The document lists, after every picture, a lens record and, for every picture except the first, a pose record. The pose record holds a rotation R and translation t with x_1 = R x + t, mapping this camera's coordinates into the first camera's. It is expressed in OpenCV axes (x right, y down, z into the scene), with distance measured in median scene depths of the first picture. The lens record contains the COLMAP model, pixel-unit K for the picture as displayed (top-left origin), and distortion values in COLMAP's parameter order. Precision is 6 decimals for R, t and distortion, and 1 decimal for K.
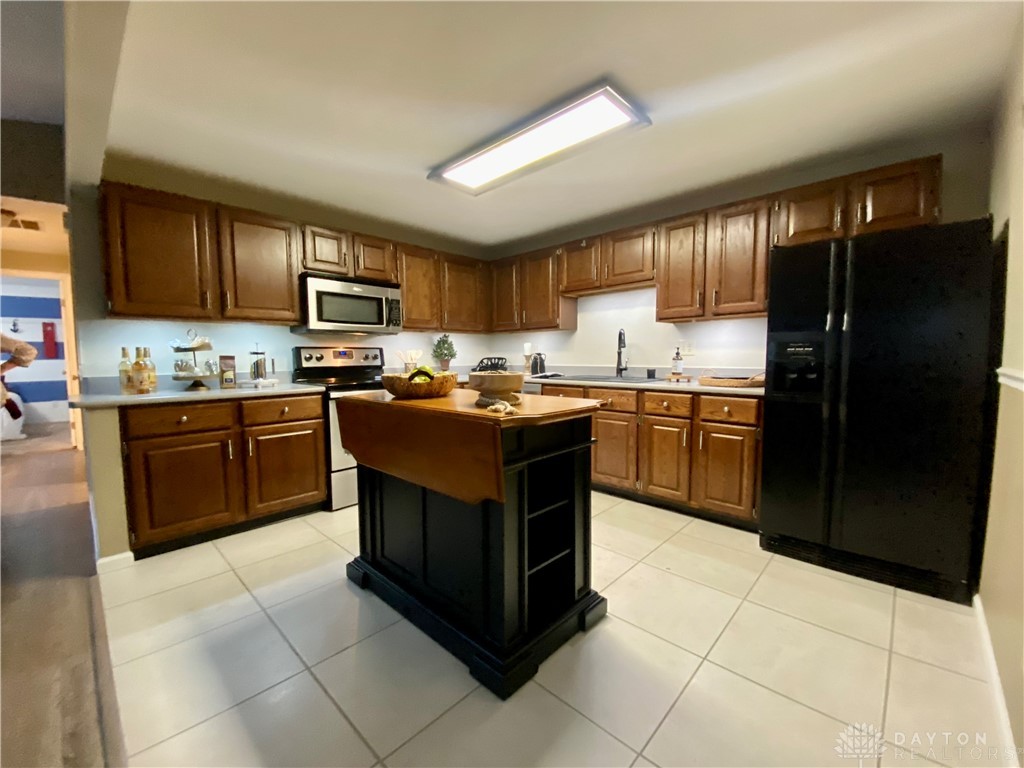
lens RADIAL K [[416.4, 0, 512.0], [0, 416.4, 384.0], [0, 0, 1]] dist [0.019301, -0.019506]
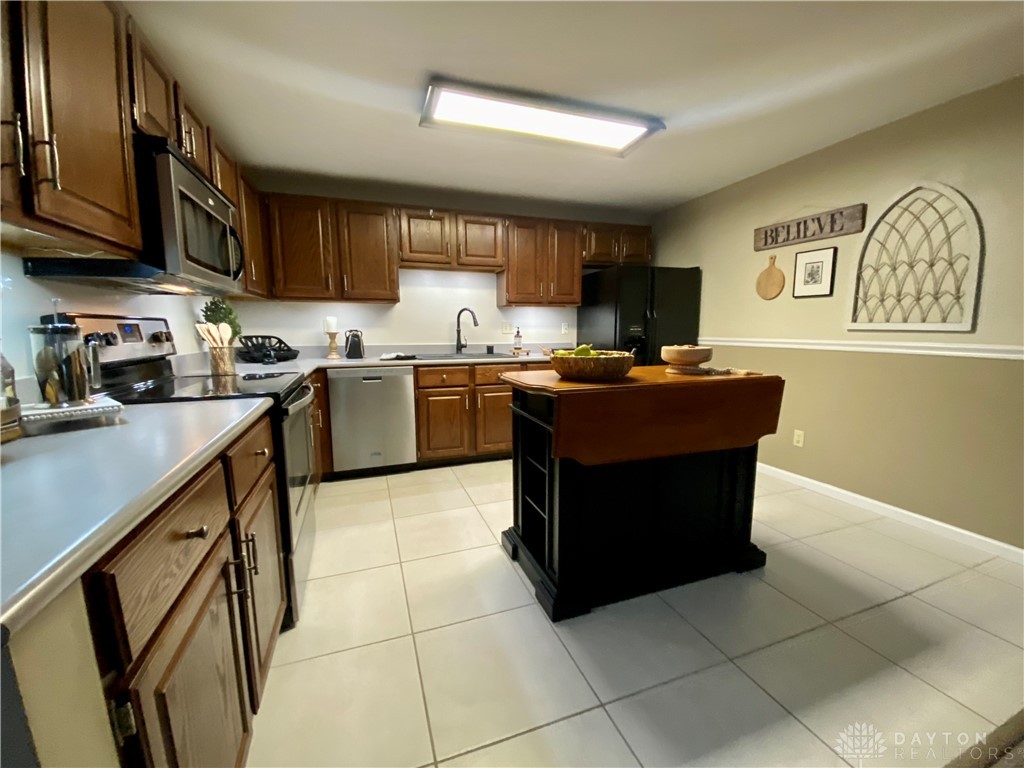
lens RADIAL K [[416.4, 0, 512.0], [0, 416.4, 384.0], [0, 0, 1]] dist [0.019301, -0.019506]
pose [[0.443785, -0.106455, 0.889787, -0.623126], [0.060553, 0.994212, 0.088748, -0.026658], [-0.894085, 0.014494, 0.447663, 0.421439]]
